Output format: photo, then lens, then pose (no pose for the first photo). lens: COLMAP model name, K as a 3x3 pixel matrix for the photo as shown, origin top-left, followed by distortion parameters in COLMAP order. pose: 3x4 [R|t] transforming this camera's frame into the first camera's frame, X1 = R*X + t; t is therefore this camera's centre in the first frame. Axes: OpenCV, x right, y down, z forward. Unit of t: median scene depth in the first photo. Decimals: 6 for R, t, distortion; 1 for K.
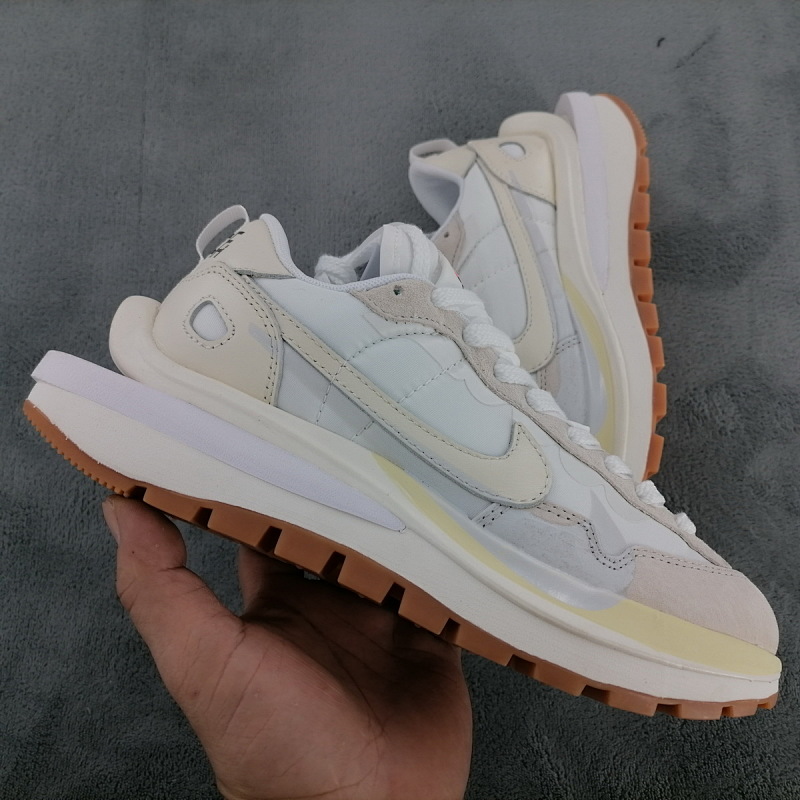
lens RADIAL K [[799.7, 0, 400.0], [0, 799.7, 400.0], [0, 0, 1]] dist [0.011551, -0.010635]
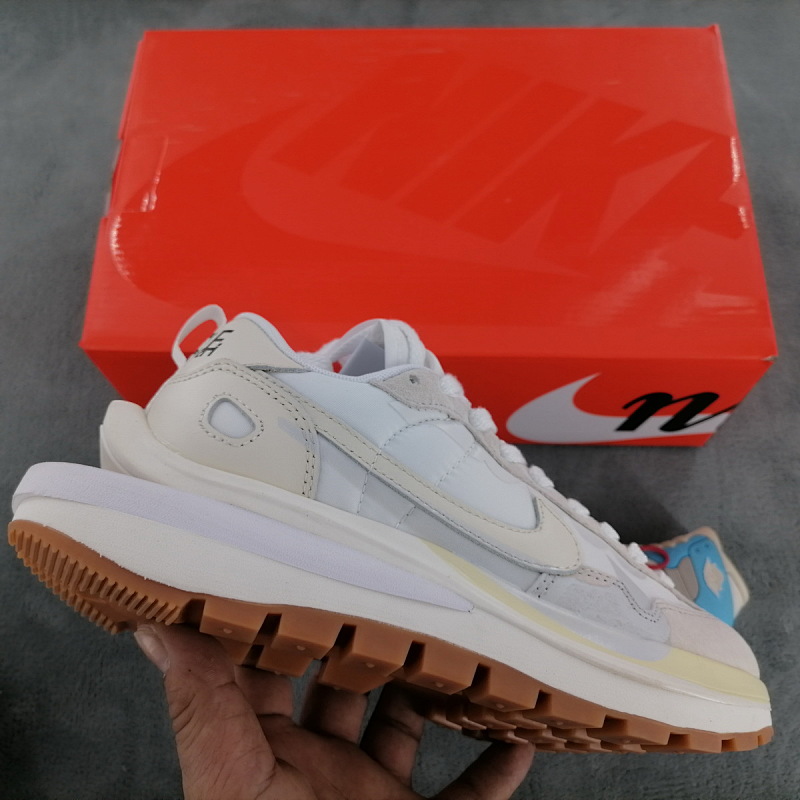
lens RADIAL K [[799.7, 0, 400.0], [0, 799.7, 400.0], [0, 0, 1]] dist [0.011551, -0.010635]
pose [[0.941402, -0.044749, 0.334305, -0.376521], [0.096880, 0.985268, -0.140931, 0.033642], [-0.323073, 0.165060, 0.931869, 0.051351]]
